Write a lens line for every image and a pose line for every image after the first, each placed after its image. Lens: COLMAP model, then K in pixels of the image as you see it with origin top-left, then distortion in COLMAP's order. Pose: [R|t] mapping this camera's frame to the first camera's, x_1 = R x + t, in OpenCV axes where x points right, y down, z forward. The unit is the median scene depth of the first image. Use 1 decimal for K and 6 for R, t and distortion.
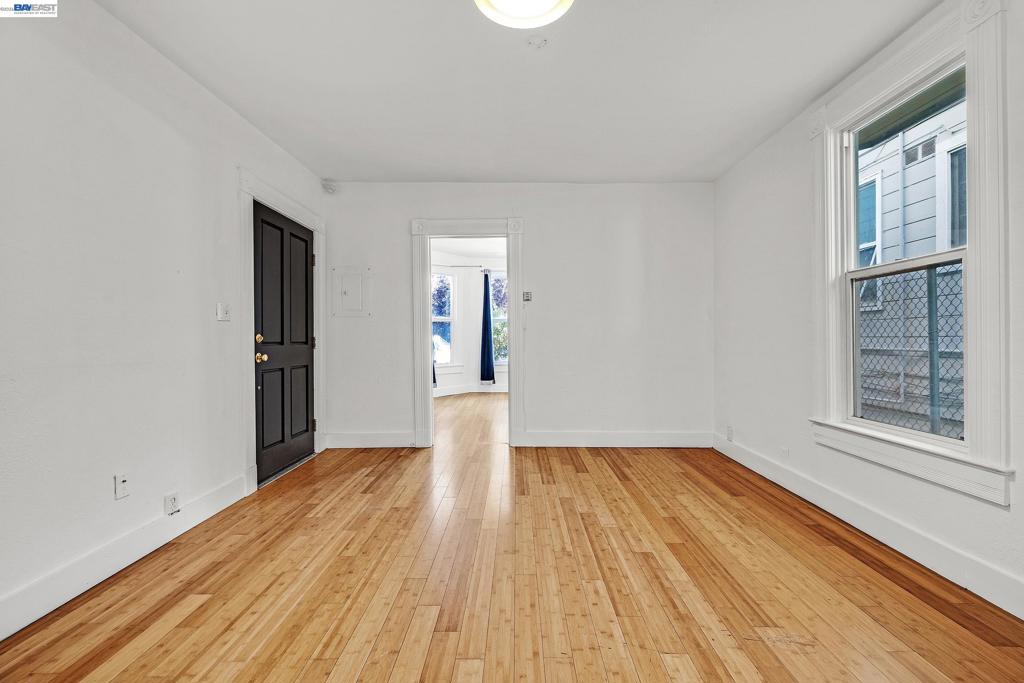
lens RADIAL K [[429.3, 0, 510.1], [0, 429.3, 339.5], [0, 0, 1]] dist [-0.002269, -0.000527]
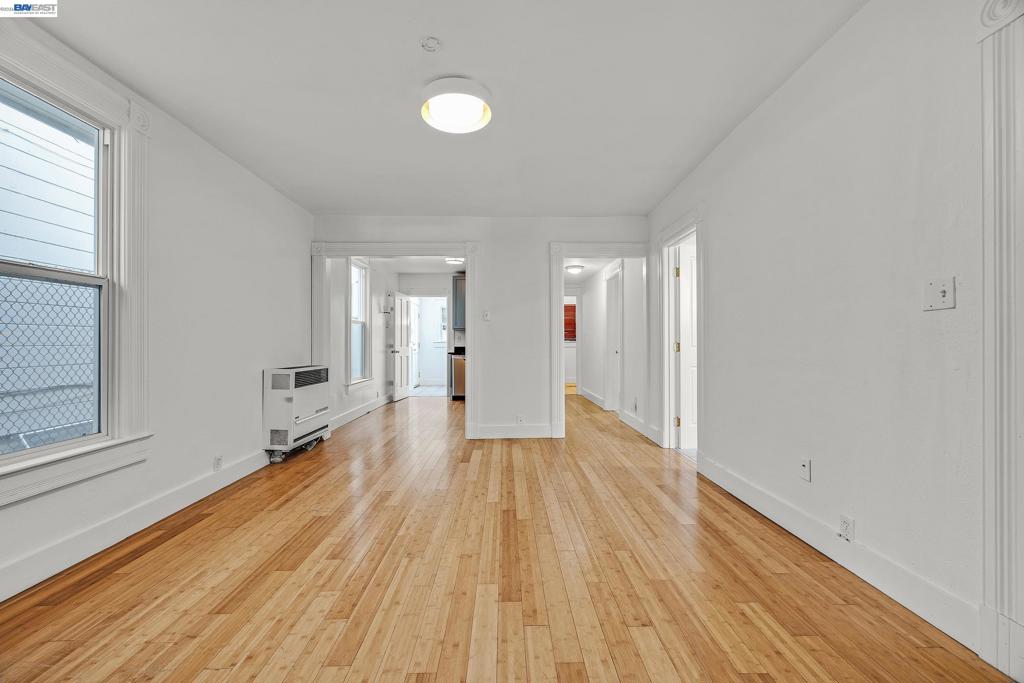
lens RADIAL K [[429.3, 0, 515.6], [0, 429.3, 341.9], [0, 0, 1]] dist [-0.002269, -0.000527]
pose [[-0.999114, 0.012105, -0.040314, -0.081602], [0.012244, 0.999920, -0.003209, -0.006411], [0.040272, -0.003700, -0.999182, 1.994157]]
